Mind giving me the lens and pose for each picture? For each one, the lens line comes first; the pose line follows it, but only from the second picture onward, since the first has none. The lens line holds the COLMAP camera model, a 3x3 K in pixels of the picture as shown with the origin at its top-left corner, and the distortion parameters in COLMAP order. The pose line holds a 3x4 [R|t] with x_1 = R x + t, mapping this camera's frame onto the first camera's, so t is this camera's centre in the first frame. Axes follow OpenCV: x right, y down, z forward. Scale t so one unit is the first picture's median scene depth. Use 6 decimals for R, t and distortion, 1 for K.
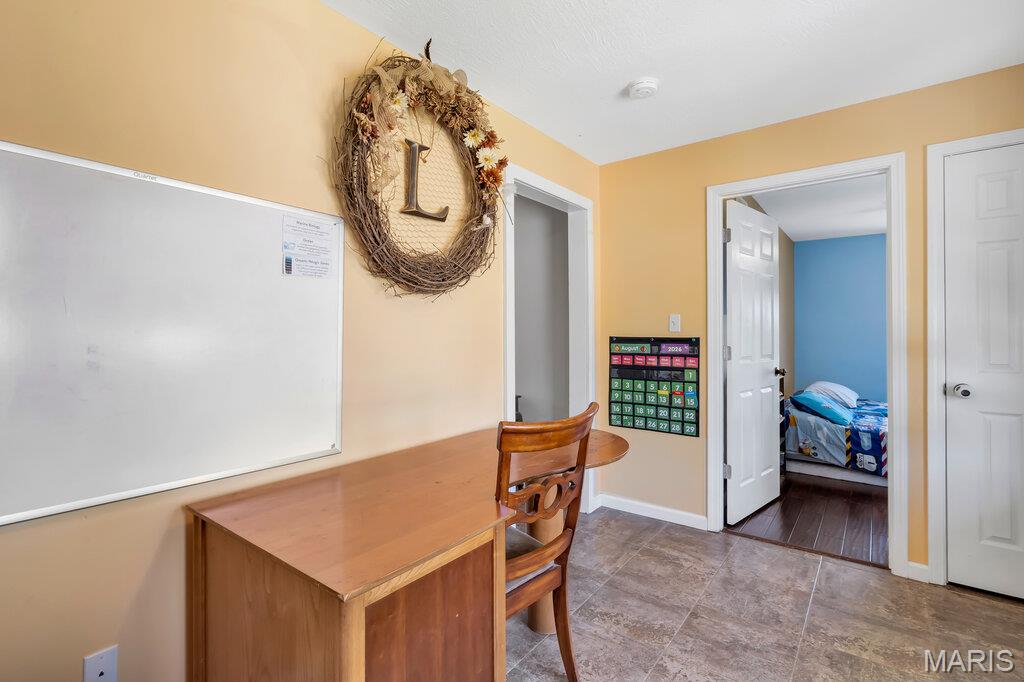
lens RADIAL K [[469.8, 0, 511.9], [0, 469.8, 335.5], [0, 0, 1]] dist [-0.010389, 0.001966]
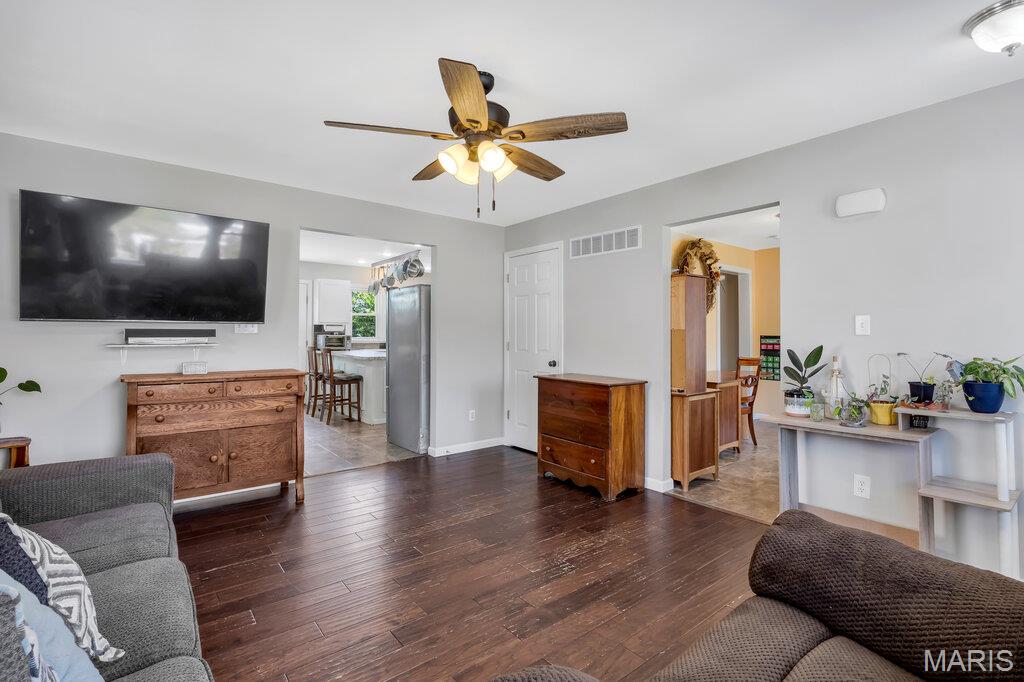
lens RADIAL K [[469.8, 0, 509.7], [0, 469.8, 331.1], [0, 0, 1]] dist [-0.010389, 0.001966]
pose [[0.971382, 0.004765, -0.237477, -0.416003], [-0.007366, 0.999922, -0.010070, 0.013598], [0.237410, 0.011531, 0.971341, -1.404336]]
